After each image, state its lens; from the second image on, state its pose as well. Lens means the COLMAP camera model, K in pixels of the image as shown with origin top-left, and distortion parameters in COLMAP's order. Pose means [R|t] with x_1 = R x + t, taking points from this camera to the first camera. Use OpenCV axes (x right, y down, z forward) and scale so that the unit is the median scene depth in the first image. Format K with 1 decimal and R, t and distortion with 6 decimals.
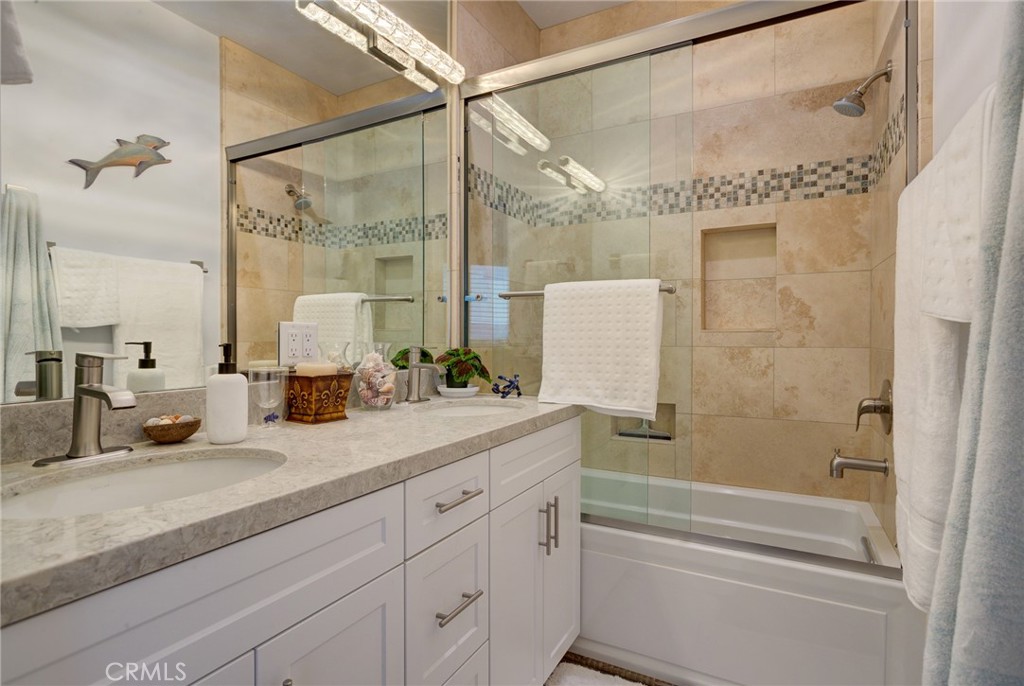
lens RADIAL K [[510.6, 0, 513.2], [0, 510.6, 342.2], [0, 0, 1]] dist [-0.013301, 0.001452]
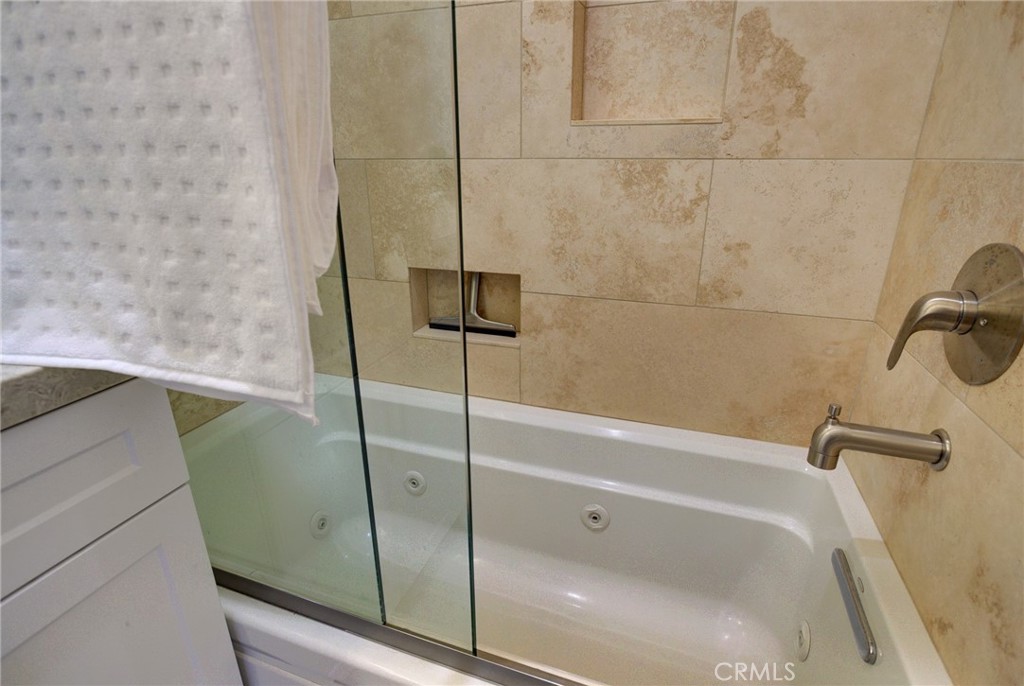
lens RADIAL K [[510.6, 0, 510.5], [0, 510.6, 342.7], [0, 0, 1]] dist [-0.013301, 0.001452]
pose [[0.988548, -0.053246, 0.141202, 0.254339], [0.003321, 0.943135, 0.332395, 0.013544], [-0.150871, -0.328119, 0.932510, 0.540531]]
